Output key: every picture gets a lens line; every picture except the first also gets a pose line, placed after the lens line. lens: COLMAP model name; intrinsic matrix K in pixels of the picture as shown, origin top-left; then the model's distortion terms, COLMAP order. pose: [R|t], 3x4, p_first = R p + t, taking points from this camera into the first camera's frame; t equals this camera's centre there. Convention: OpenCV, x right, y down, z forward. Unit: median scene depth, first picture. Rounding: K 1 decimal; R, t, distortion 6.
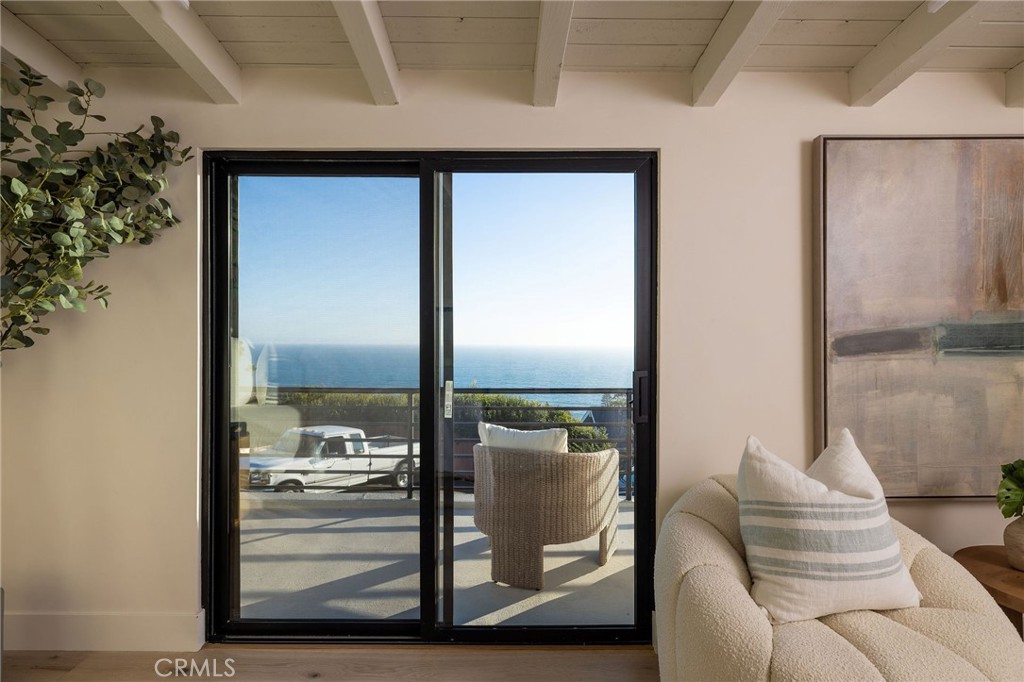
lens RADIAL K [[536.4, 0, 512.0], [0, 536.4, 341.0], [0, 0, 1]] dist [0.003817, -0.000185]
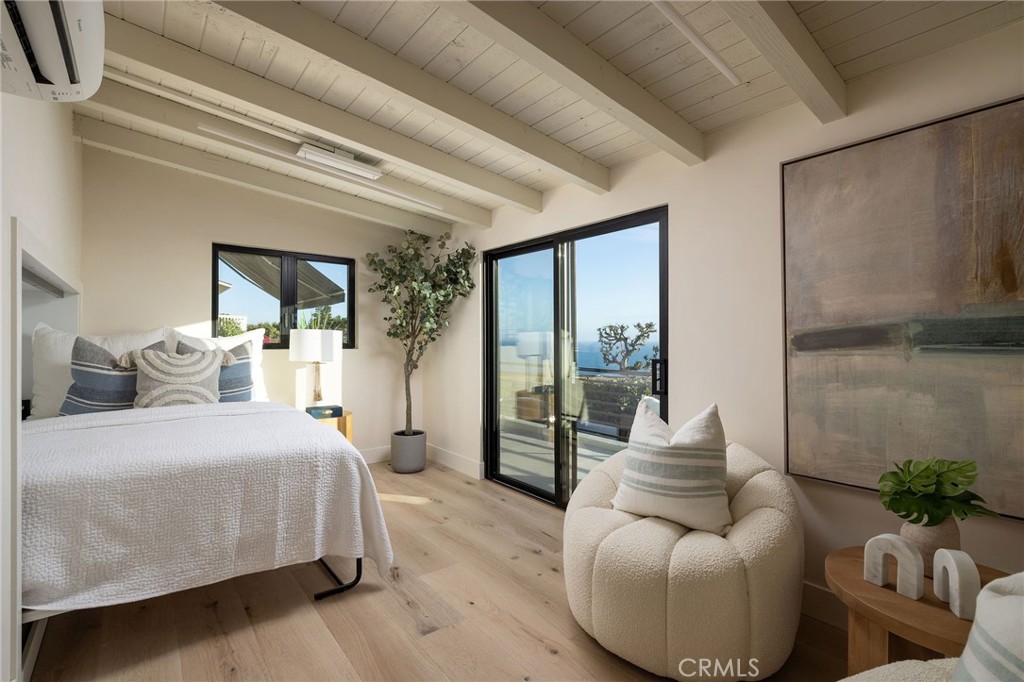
lens RADIAL K [[458.2, 0, 512.0], [0, 458.2, 341.0], [0, 0, 1]] dist [-0.000415, 0.000081]
pose [[0.631898, 0.000712, -0.775051, 0.977761], [-0.001344, 0.999999, -0.000178, 0.008089], [0.775050, 0.001154, 0.631899, -0.086972]]
